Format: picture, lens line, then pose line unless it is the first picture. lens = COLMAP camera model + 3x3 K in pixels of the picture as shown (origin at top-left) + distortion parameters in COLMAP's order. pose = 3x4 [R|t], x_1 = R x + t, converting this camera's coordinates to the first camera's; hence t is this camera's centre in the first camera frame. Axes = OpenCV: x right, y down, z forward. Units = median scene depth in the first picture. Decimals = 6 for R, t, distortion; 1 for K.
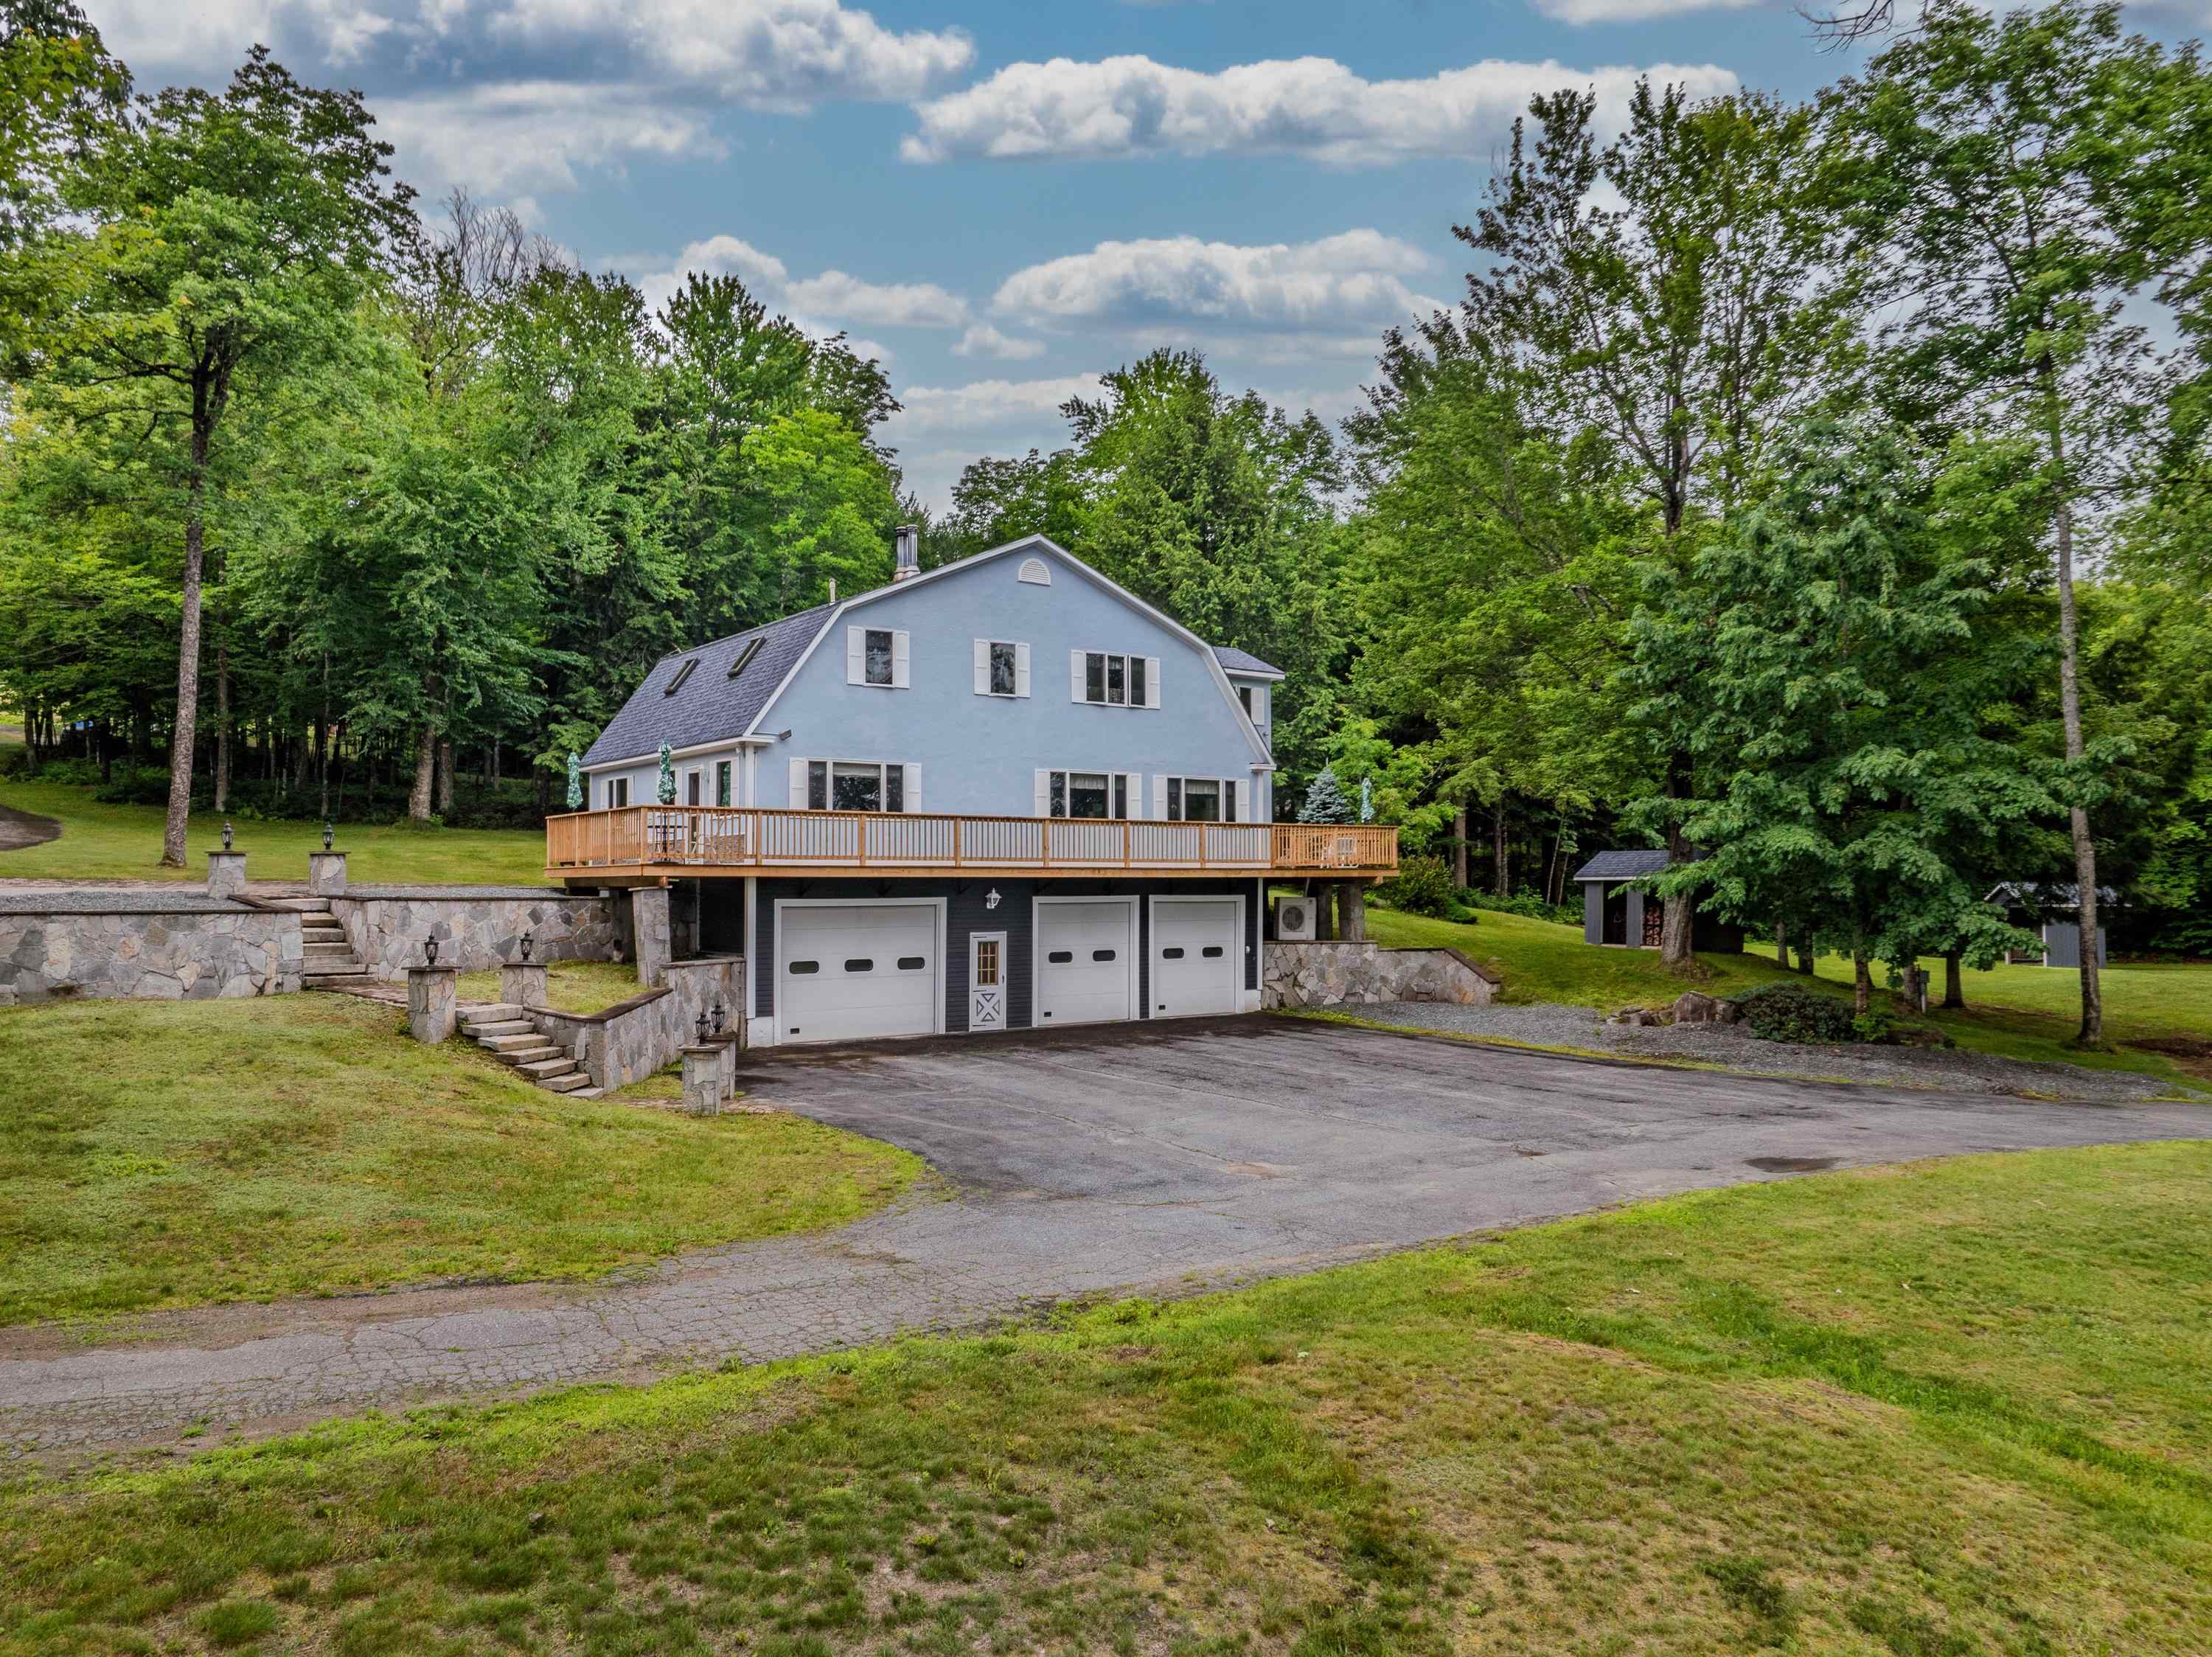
lens RADIAL K [[1562.1, 0, 1108.3], [0, 1562.1, 826.1], [0, 0, 1]] dist [-0.035525, 0.001986]
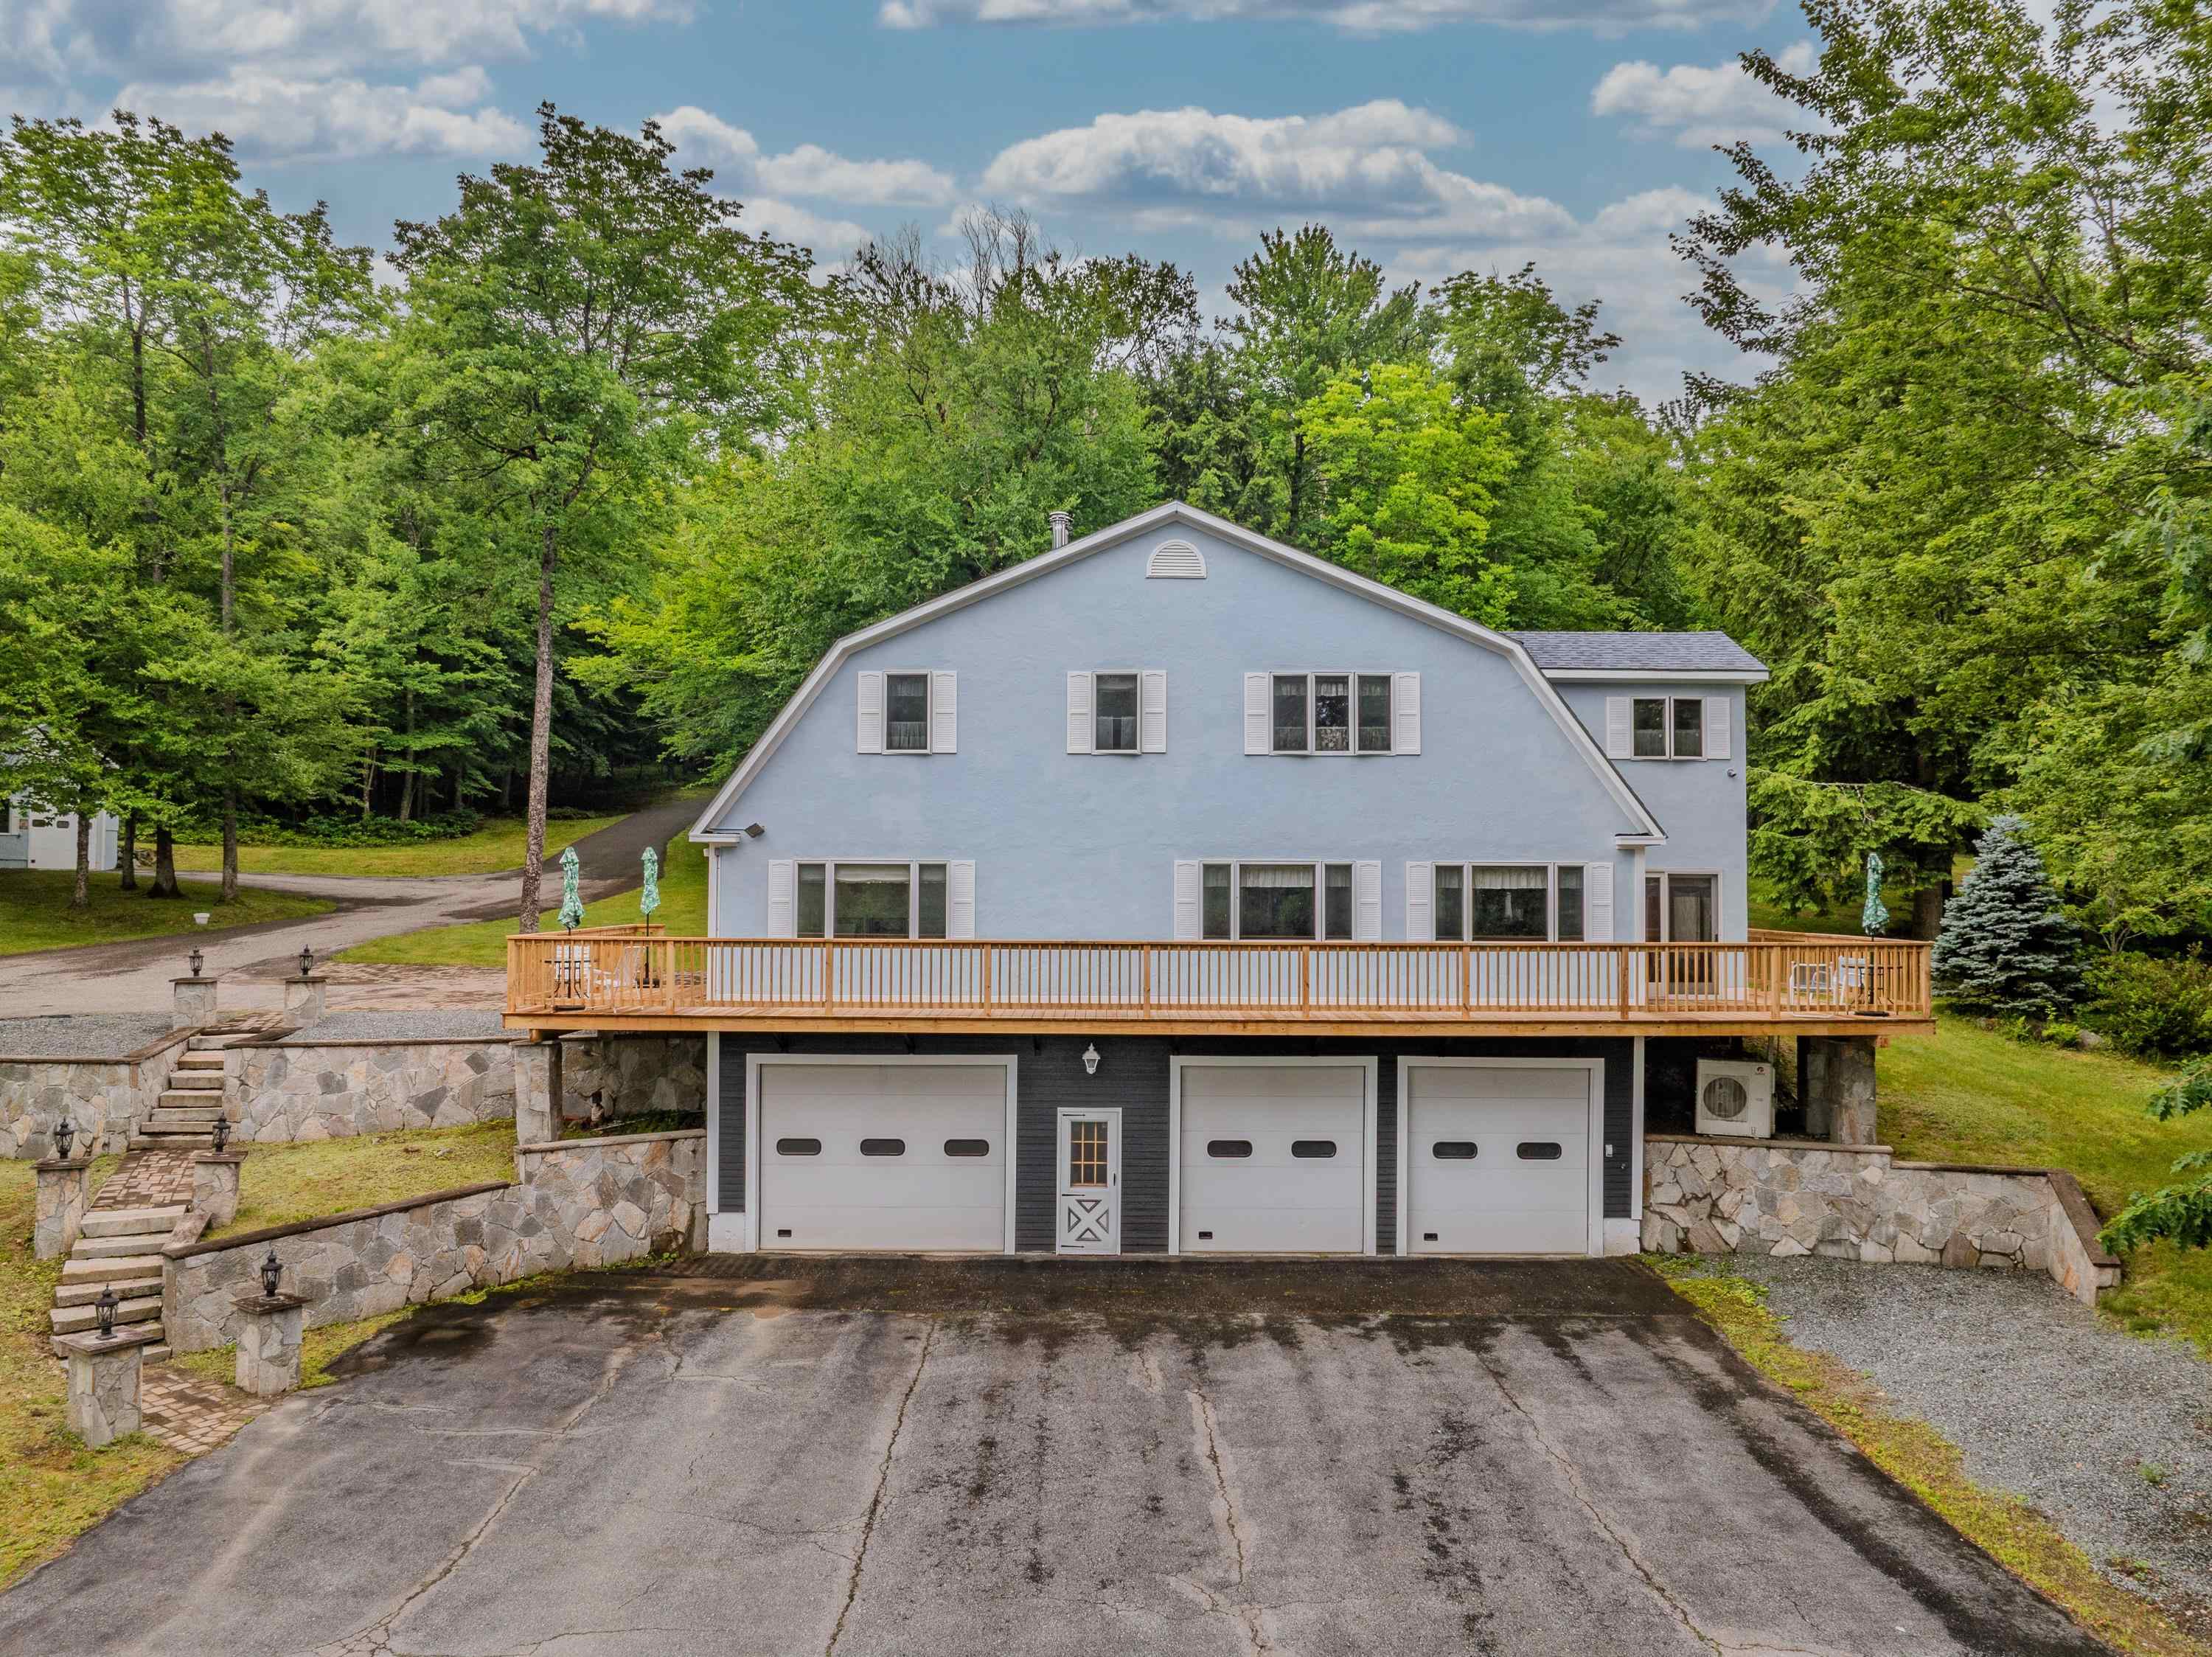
lens RADIAL K [[1562.1, 0, 1093.7], [0, 1562.1, 837.5], [0, 0, 1]] dist [-0.035525, 0.001986]
pose [[0.794281, -0.007071, -0.607509, 0.328099], [0.014986, 0.999856, 0.007955, -0.052846], [0.607365, -0.015423, 0.794273, 0.464615]]
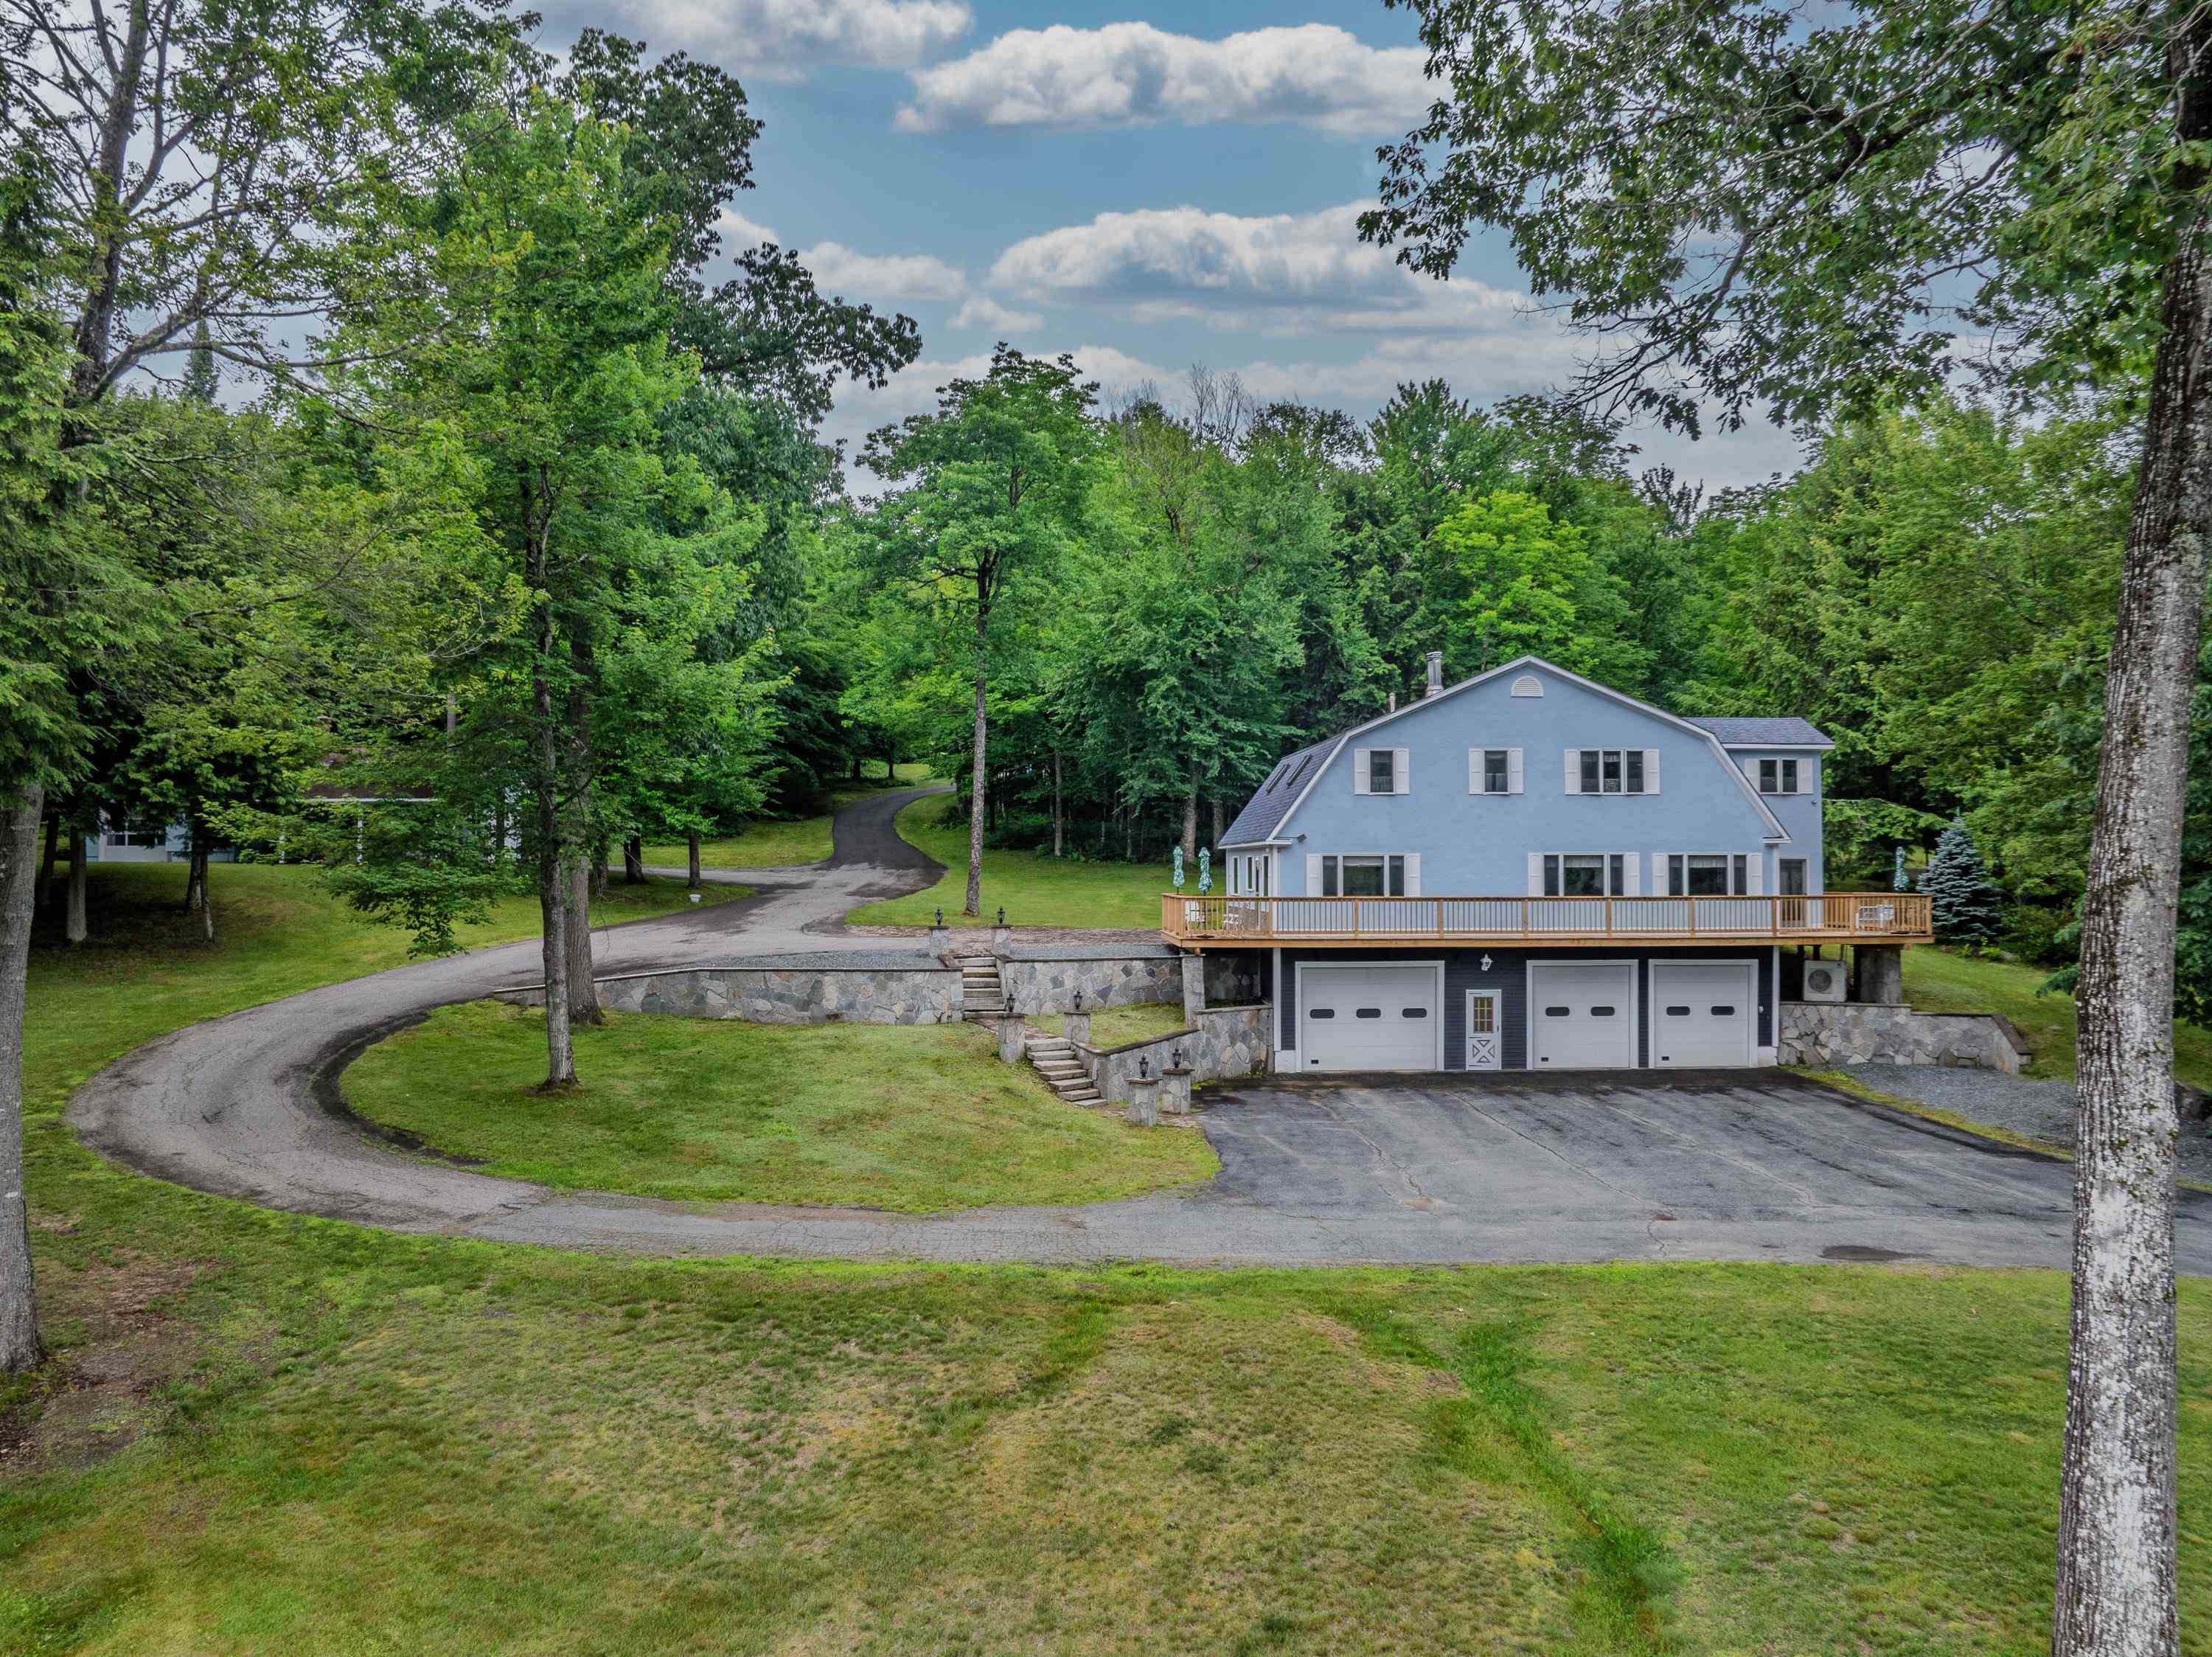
lens RADIAL K [[1562.1, 0, 1103.1], [0, 1562.1, 836.5], [0, 0, 1]] dist [-0.035525, 0.001986]
pose [[0.830462, -0.008168, -0.557015, 0.349633], [0.018820, 0.999733, 0.013399, -0.072267], [0.556757, -0.021611, 0.830394, -0.168849]]
